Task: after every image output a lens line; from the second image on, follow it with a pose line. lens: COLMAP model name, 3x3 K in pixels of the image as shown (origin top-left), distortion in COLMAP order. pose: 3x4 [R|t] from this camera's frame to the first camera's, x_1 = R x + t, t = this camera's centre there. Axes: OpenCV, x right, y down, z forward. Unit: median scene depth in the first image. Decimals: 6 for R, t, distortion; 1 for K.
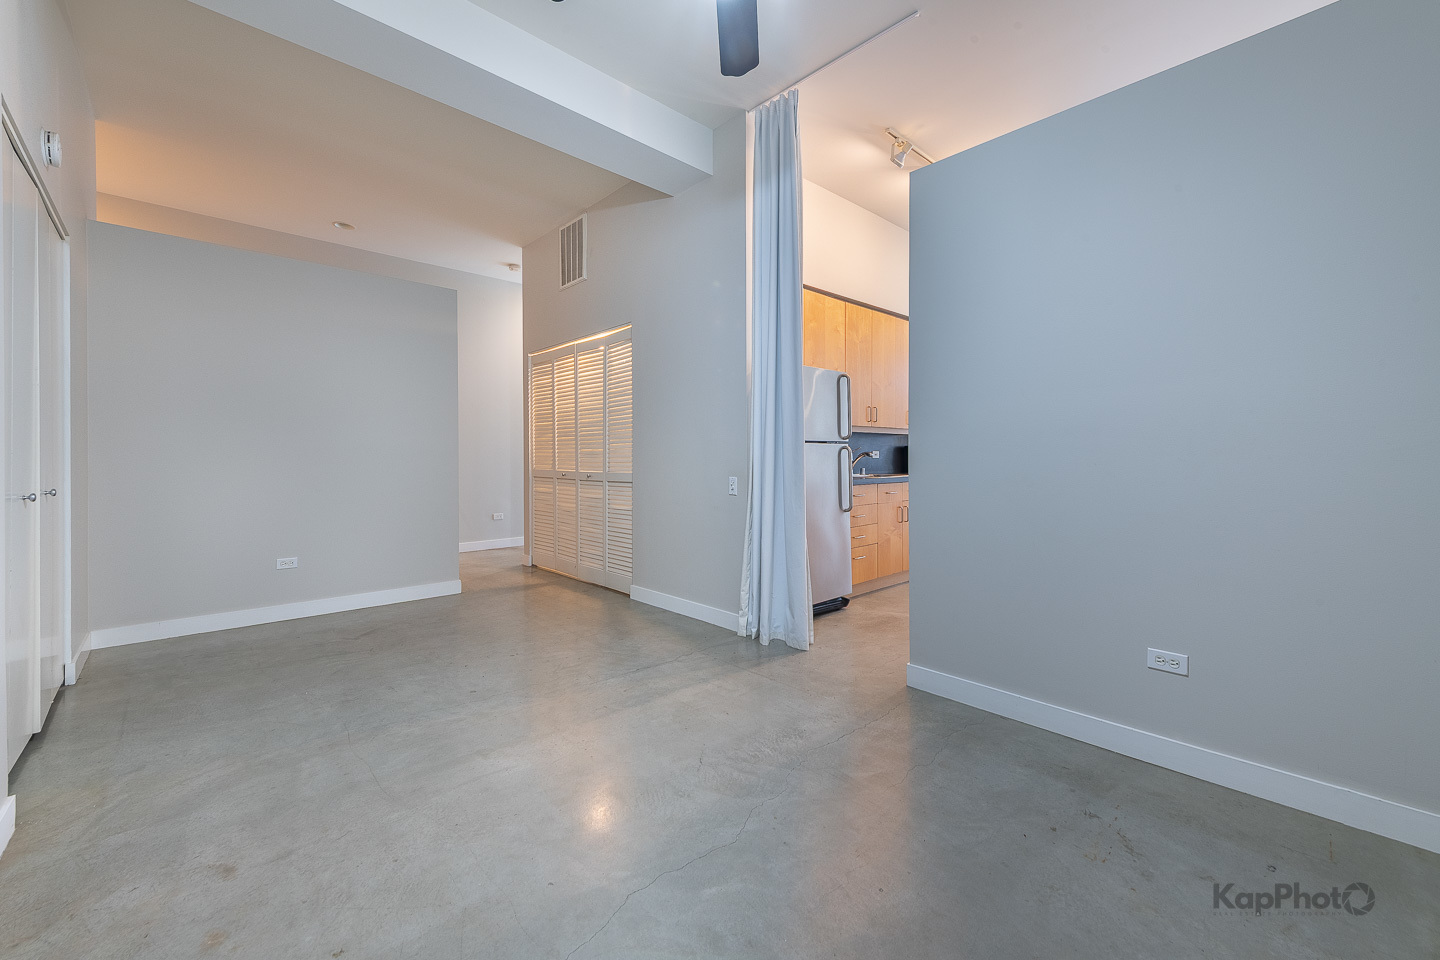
lens RADIAL K [[560.4, 0, 757.9], [0, 560.4, 459.3], [0, 0, 1]] dist [0.006175, -0.000134]
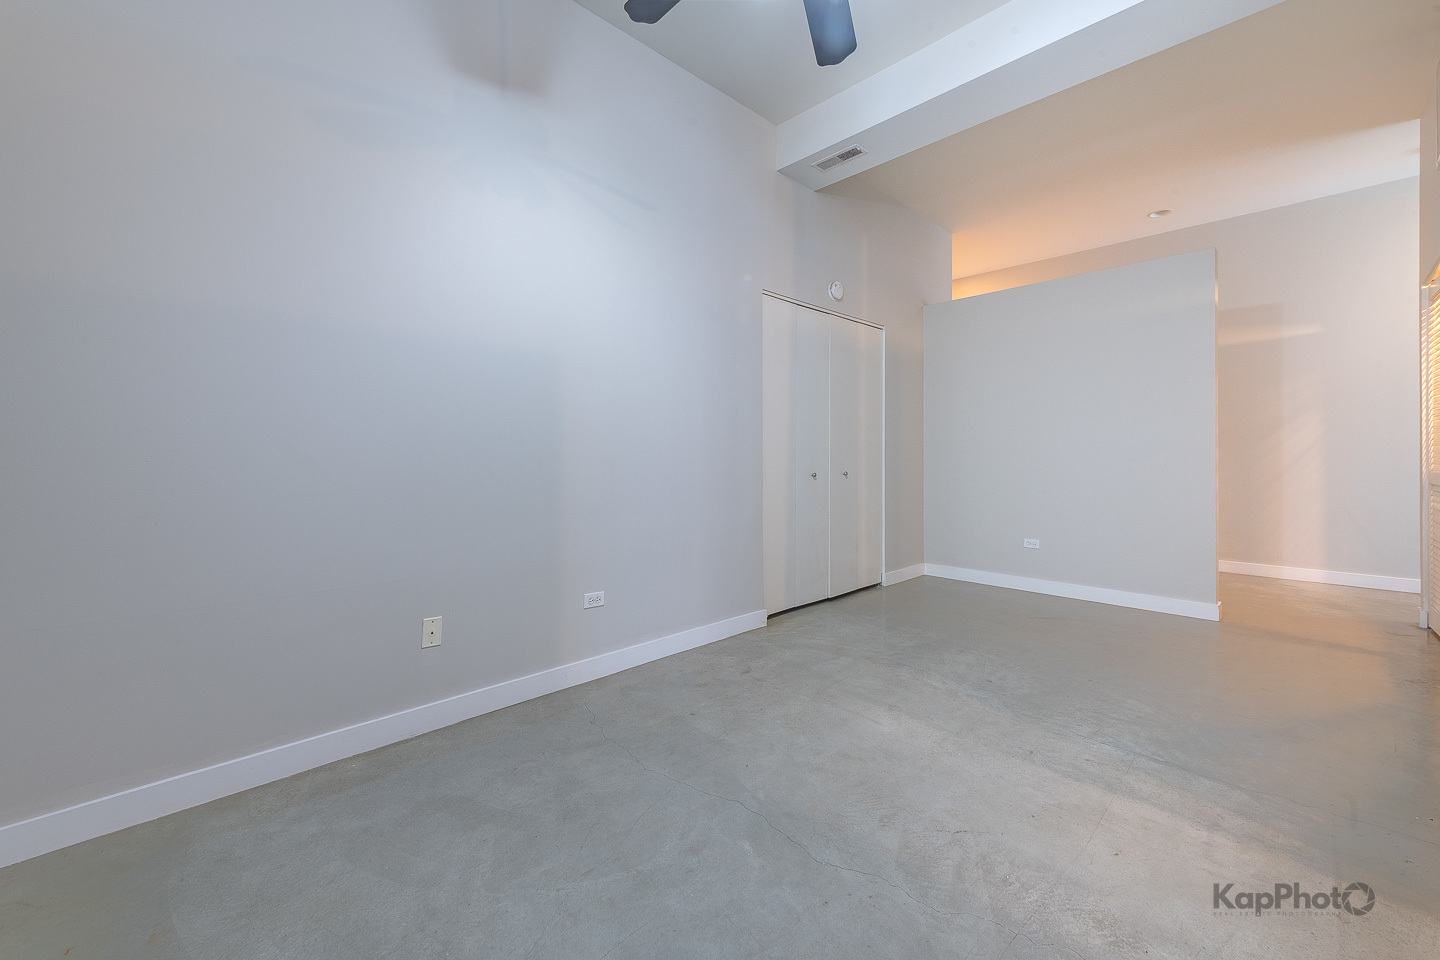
lens RADIAL K [[582.7, 0, 717.9], [0, 582.7, 467.7], [0, 0, 1]] dist [0.004300, -0.000322]
pose [[-0.011180, 0.023617, -0.999659, 0.544706], [0.001320, 0.999721, 0.023604, -0.006831], [0.999937, -0.001055, -0.011209, 0.489613]]
